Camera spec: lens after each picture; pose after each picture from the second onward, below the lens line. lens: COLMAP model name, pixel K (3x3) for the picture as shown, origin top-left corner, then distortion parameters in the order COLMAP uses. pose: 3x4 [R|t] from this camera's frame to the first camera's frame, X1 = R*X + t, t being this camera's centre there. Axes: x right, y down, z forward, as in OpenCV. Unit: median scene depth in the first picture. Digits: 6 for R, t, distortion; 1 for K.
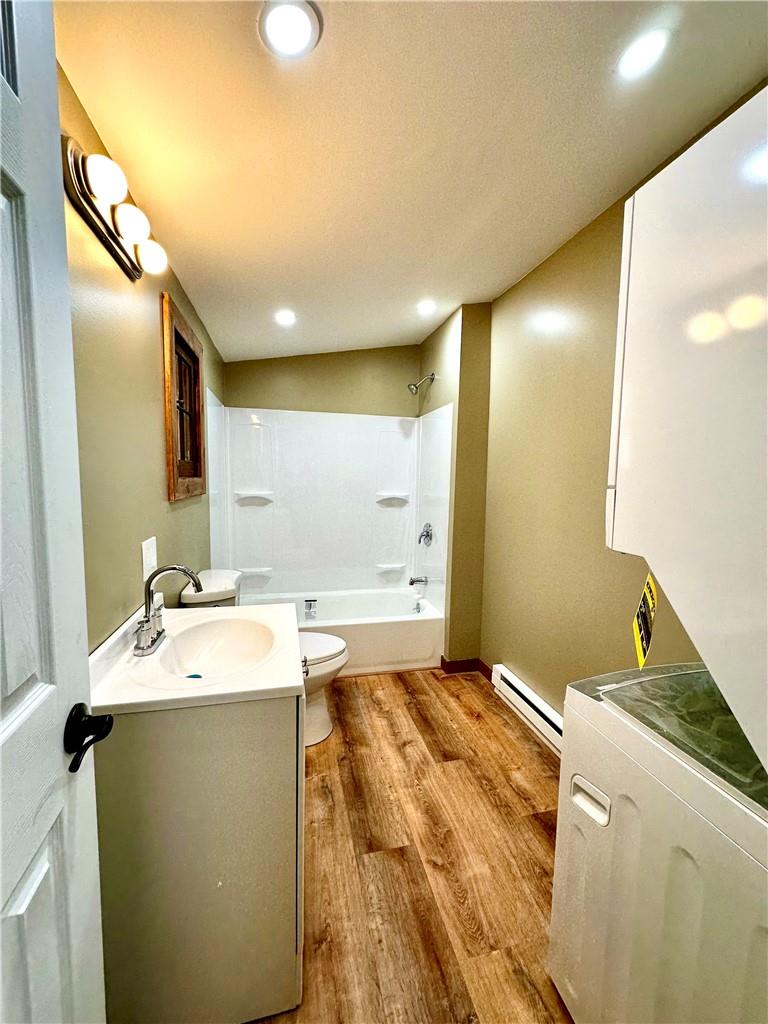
lens RADIAL K [[409.5, 0, 384.0], [0, 409.5, 512.0], [0, 0, 1]] dist [-0.001077, -0.000023]
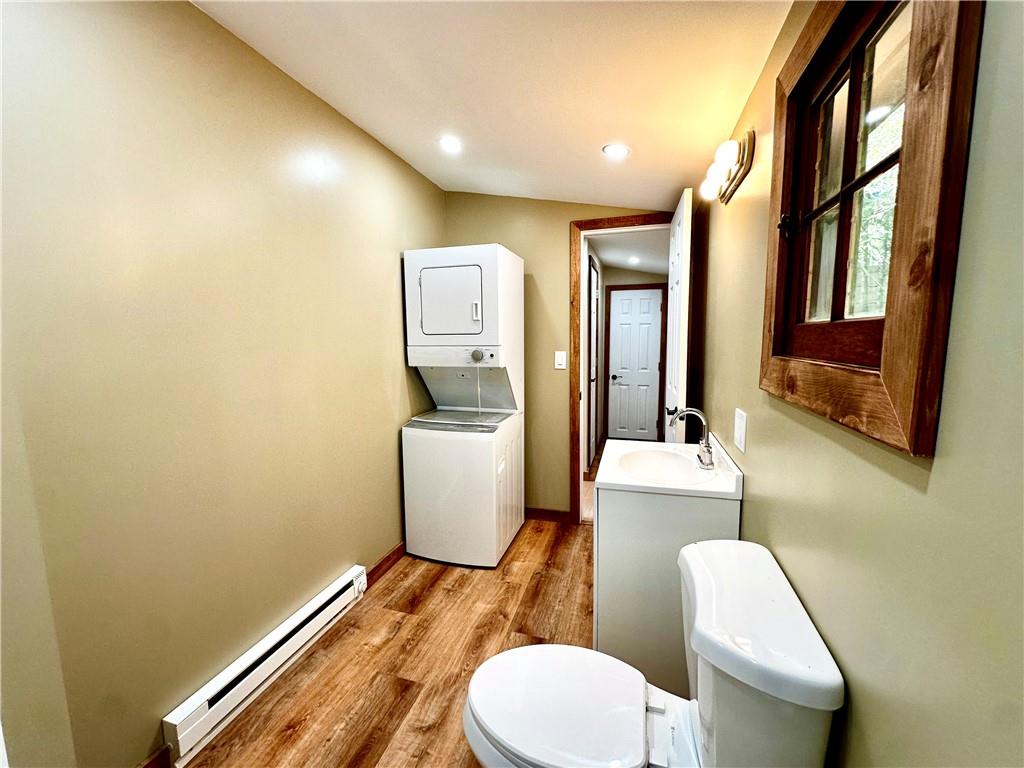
lens RADIAL K [[409.5, 0, 516.3], [0, 409.5, 384.4], [0, 0, 1]] dist [-0.001077, -0.000023]
pose [[-0.865073, -0.064085, 0.497536, -0.447161], [0.040171, 0.979772, 0.196045, -0.164383], [-0.500035, 0.189580, -0.845000, 1.604235]]
